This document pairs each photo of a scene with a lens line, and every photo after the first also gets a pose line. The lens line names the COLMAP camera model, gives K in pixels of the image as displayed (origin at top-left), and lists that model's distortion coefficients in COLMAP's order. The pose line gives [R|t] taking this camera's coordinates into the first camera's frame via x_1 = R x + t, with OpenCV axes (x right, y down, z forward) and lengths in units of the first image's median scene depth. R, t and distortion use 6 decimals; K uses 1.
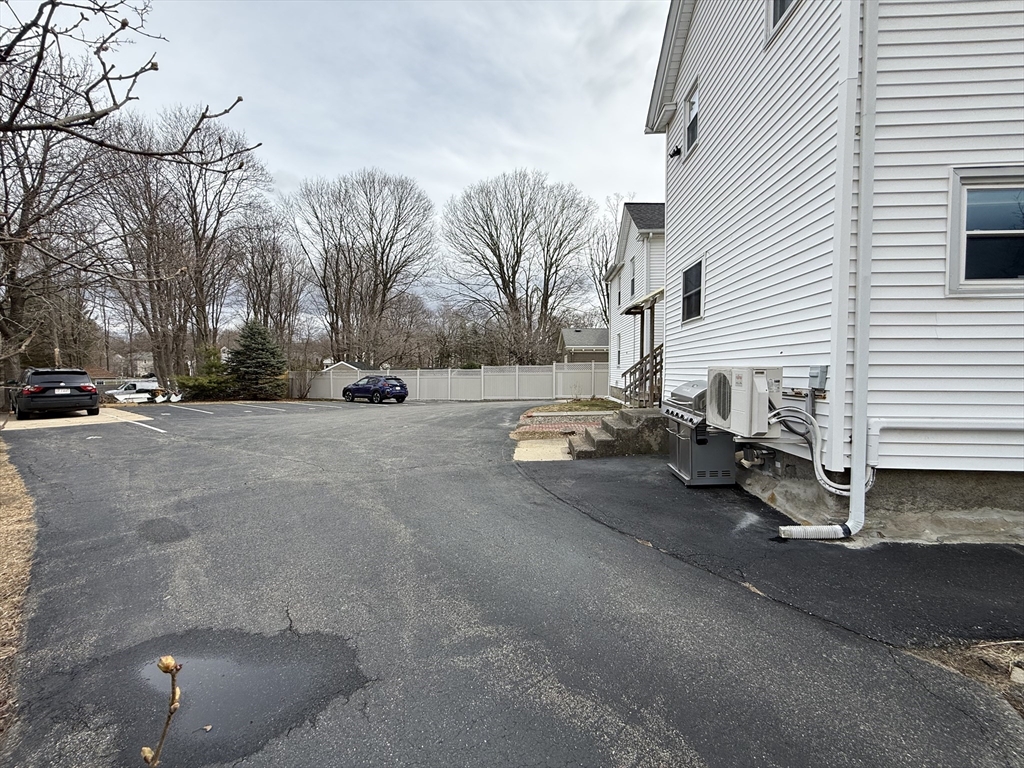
lens RADIAL K [[409.2, 0, 514.9], [0, 409.2, 387.9], [0, 0, 1]] dist [0.000495, -0.000150]
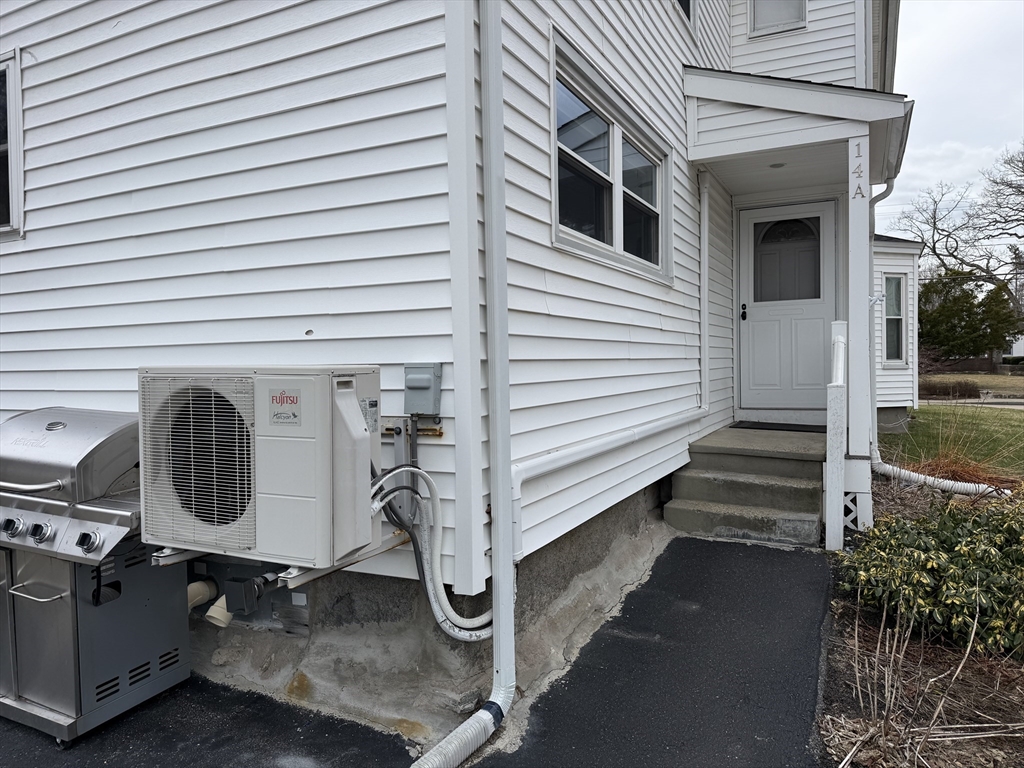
lens RADIAL K [[723.5, 0, 512.1], [0, 723.5, 381.1], [0, 0, 1]] dist [0.020143, -0.017265]
pose [[0.396524, -0.032312, 0.917456, 0.065475], [0.060386, 0.998134, 0.009055, -0.035169], [-0.916036, 0.051811, 0.397735, 0.596617]]
